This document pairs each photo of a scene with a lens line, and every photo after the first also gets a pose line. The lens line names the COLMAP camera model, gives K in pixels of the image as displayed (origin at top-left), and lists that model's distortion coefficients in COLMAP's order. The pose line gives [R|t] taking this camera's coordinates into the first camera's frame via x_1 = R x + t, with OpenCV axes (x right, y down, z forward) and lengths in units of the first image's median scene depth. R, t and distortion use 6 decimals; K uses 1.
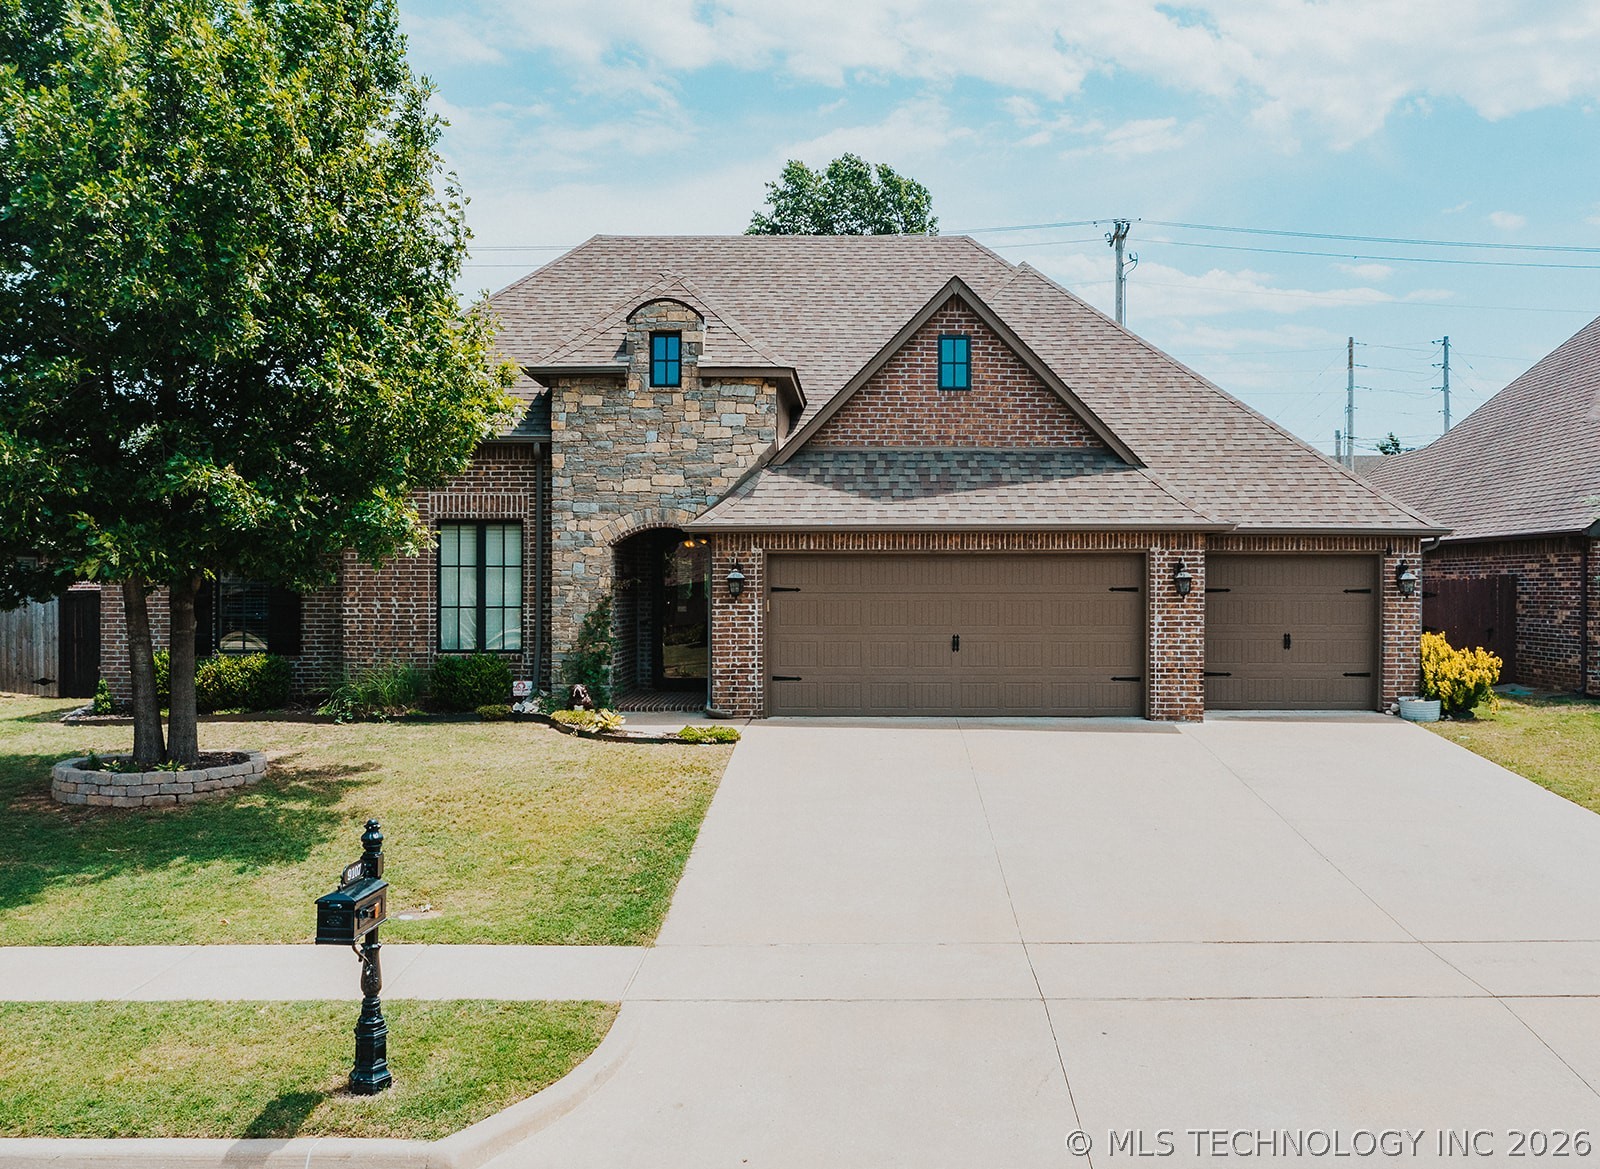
lens RADIAL K [[1402.0, 0, 877.0], [0, 1402.0, 585.9], [0, 0, 1]] dist [-0.017616, -0.003589]
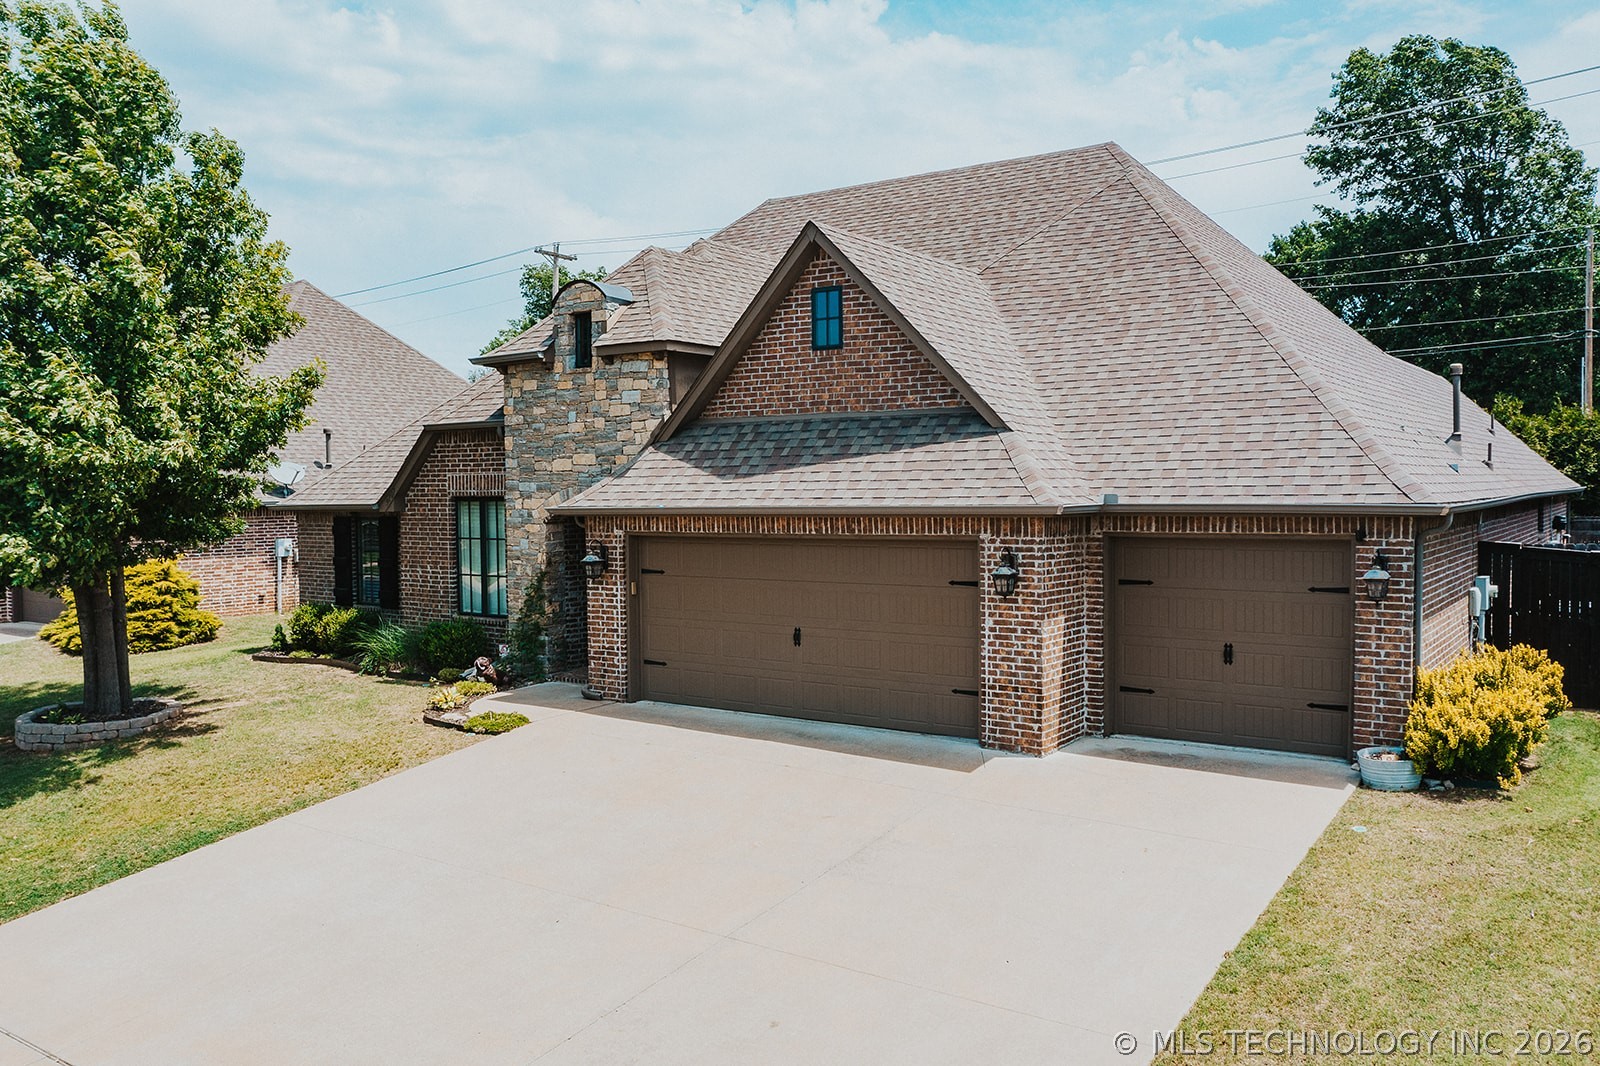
lens RADIAL K [[1258.0, 0, 800.0], [0, 1258.0, 533.0], [0, 0, 1]] dist [-0.014077, 0.001275]
pose [[0.821318, 0.011305, -0.570358, 0.502677], [0.012300, 0.999220, 0.037518, -0.054131], [0.570337, -0.037829, 0.820539, 0.336503]]
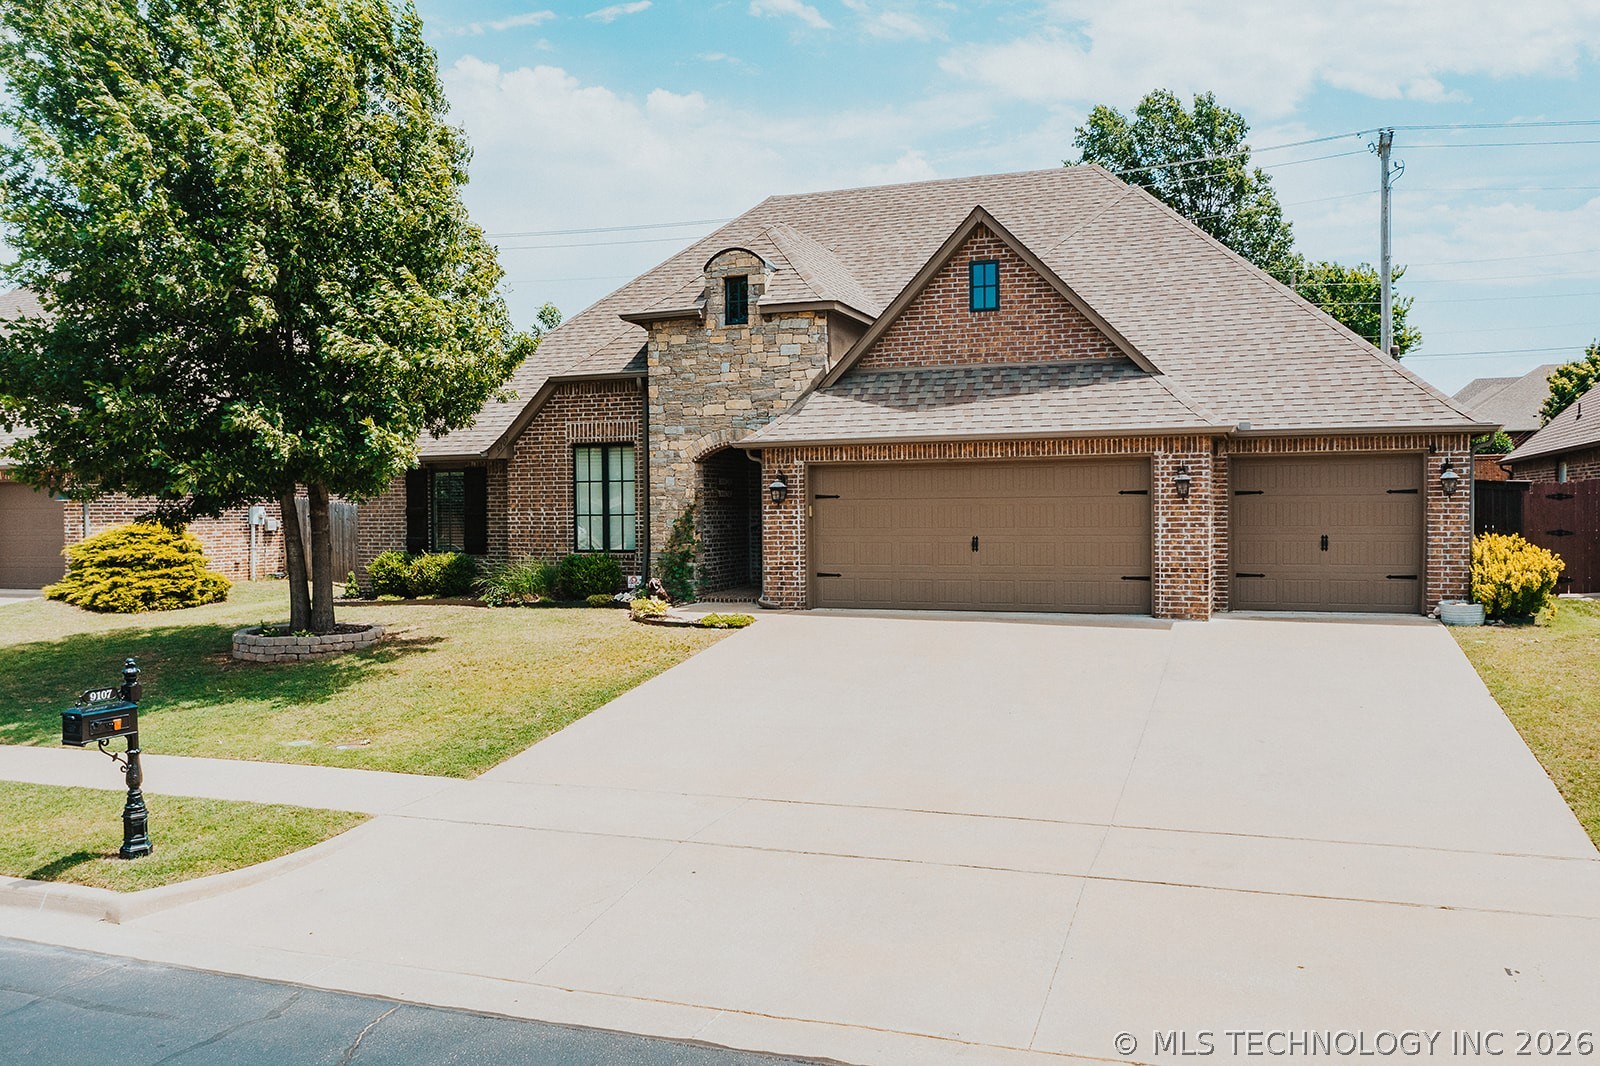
lens RADIAL K [[1258.0, 0, 800.0], [0, 1258.0, 533.0], [0, 0, 1]] dist [-0.014077, 0.001275]
pose [[0.936937, -0.002956, -0.349485, 0.264194], [0.010695, 0.999738, 0.020218, 0.010914], [0.349334, -0.022681, 0.936724, 0.035410]]
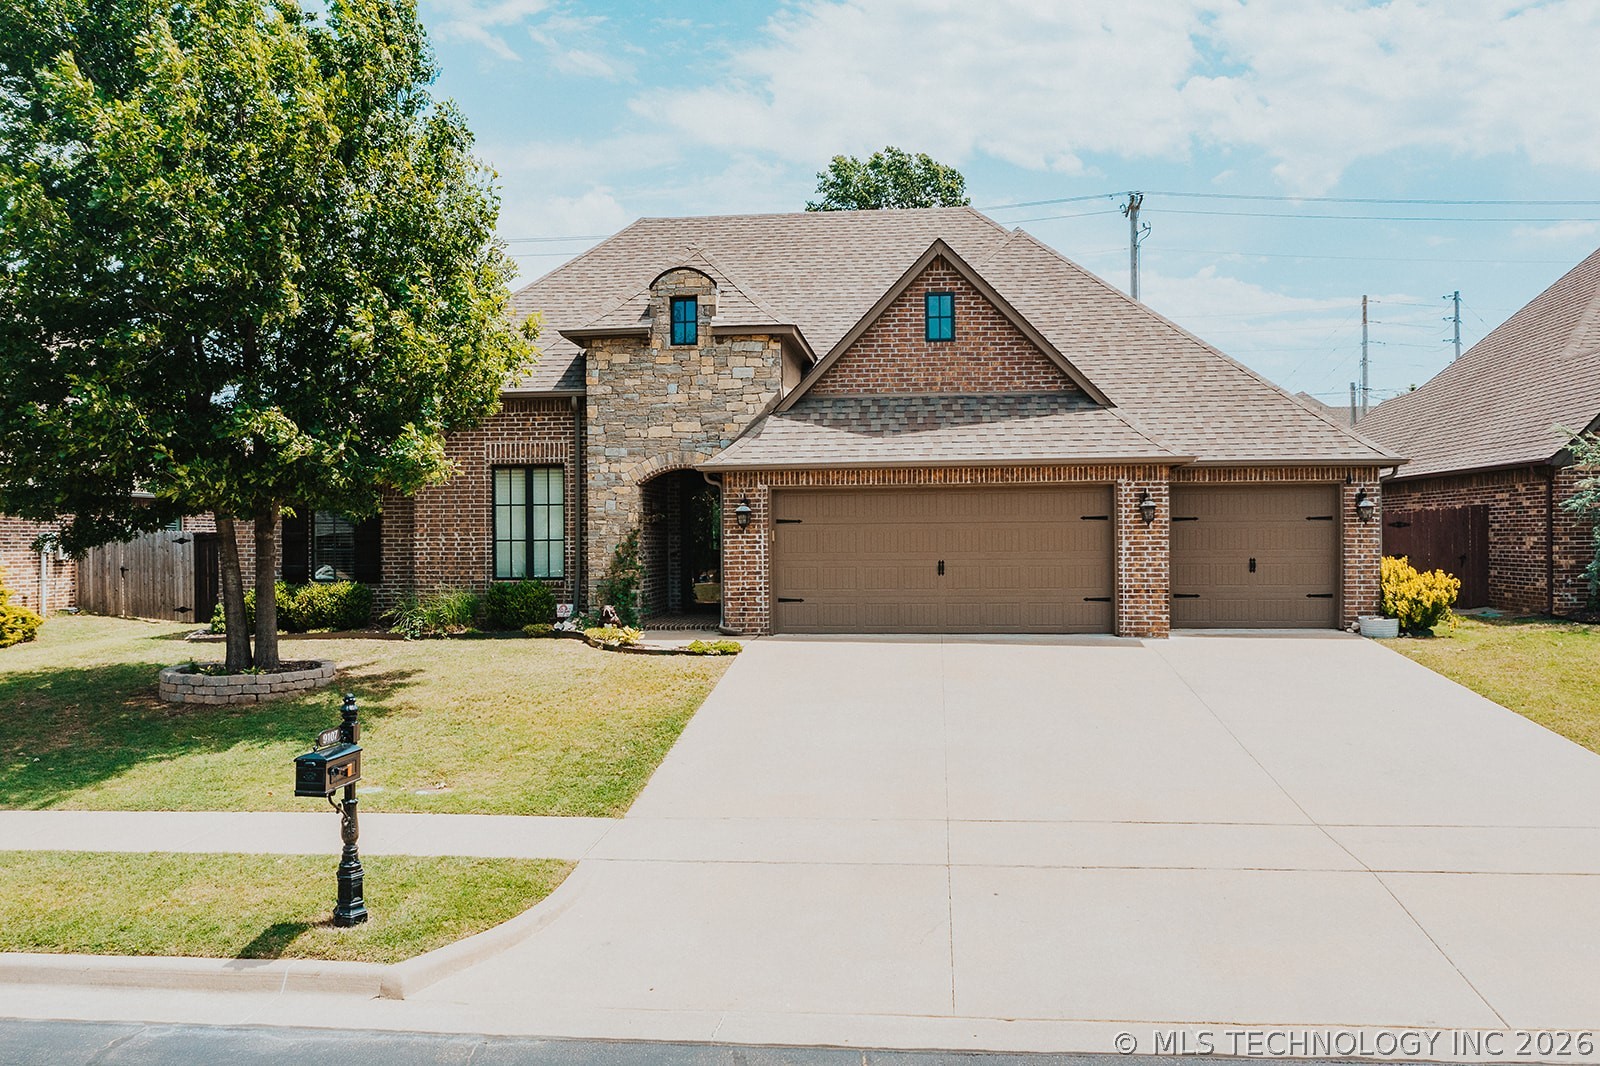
lens RADIAL K [[1258.0, 0, 800.0], [0, 1258.0, 533.0], [0, 0, 1]] dist [-0.014077, 0.001275]
pose [[0.994024, -0.009658, -0.108732, 0.052381], [0.009359, 0.999951, -0.003262, 0.015046], [0.108758, 0.002225, 0.994066, -0.004929]]
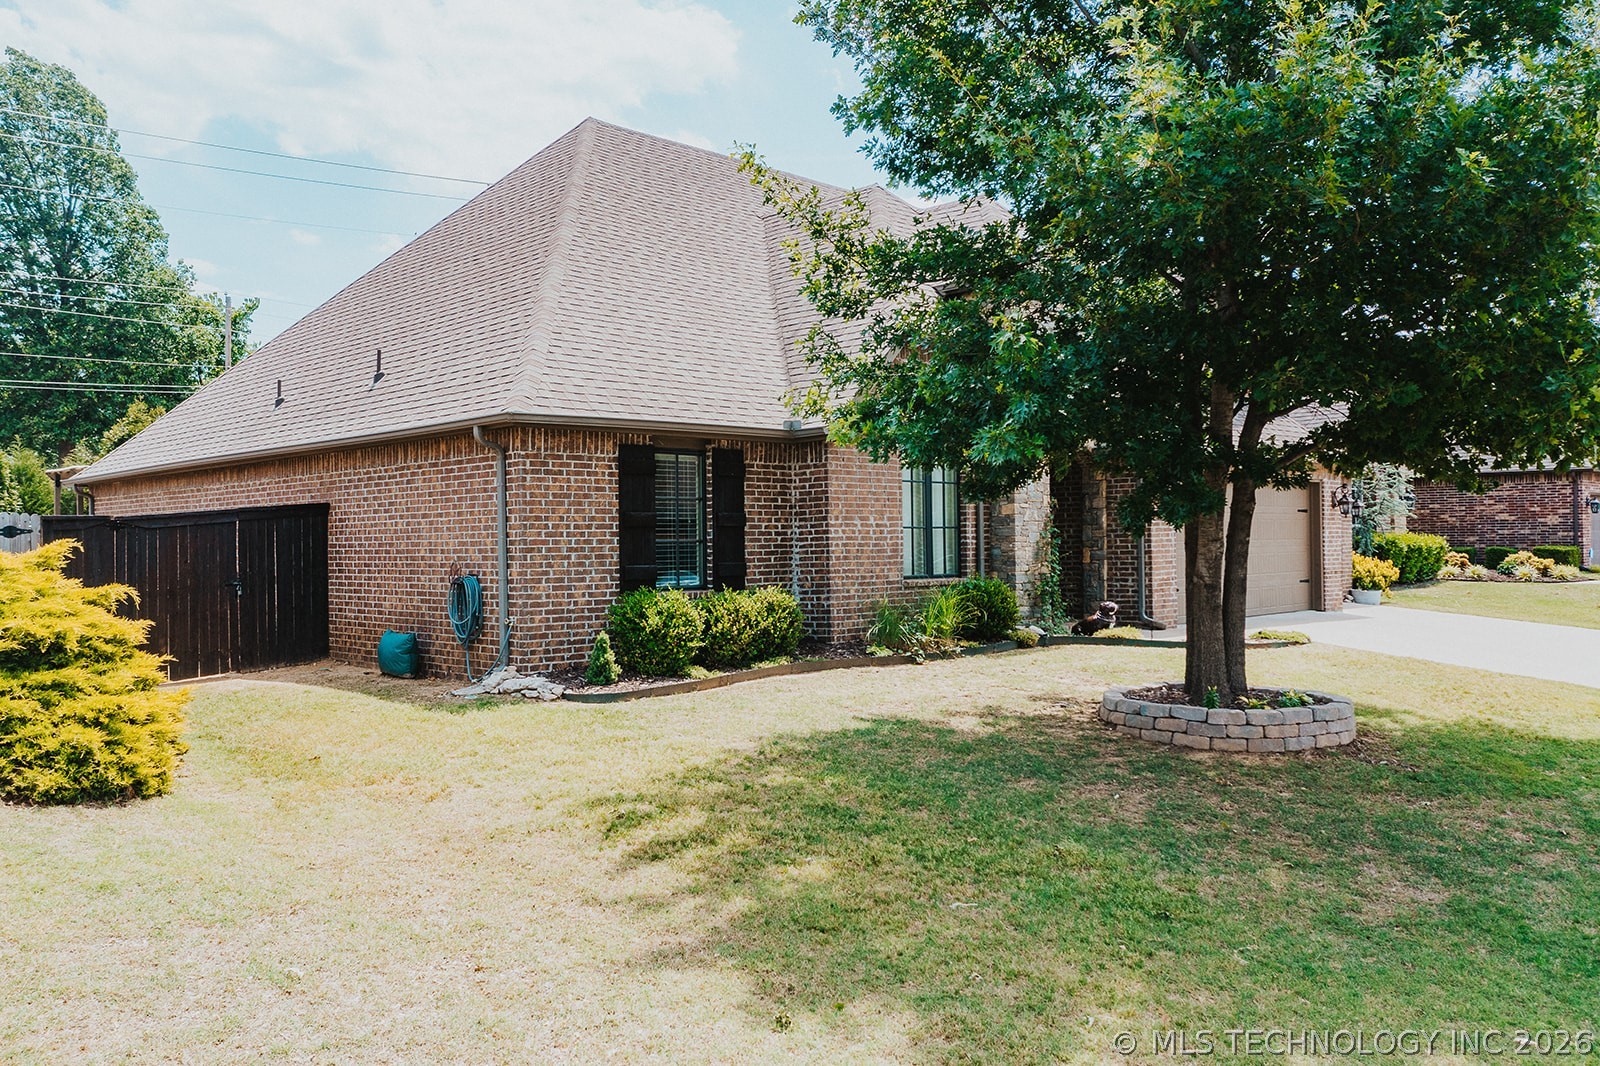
lens RADIAL K [[1268.5, 0, 800.0], [0, 1268.5, 533.0], [0, 0, 1]] dist [-0.015868, 0.003892]
pose [[0.705570, -0.003432, 0.708632, -0.942908], [0.016999, 0.999782, -0.012083, 0.027928], [-0.708436, 0.020572, 0.705475, 0.497530]]
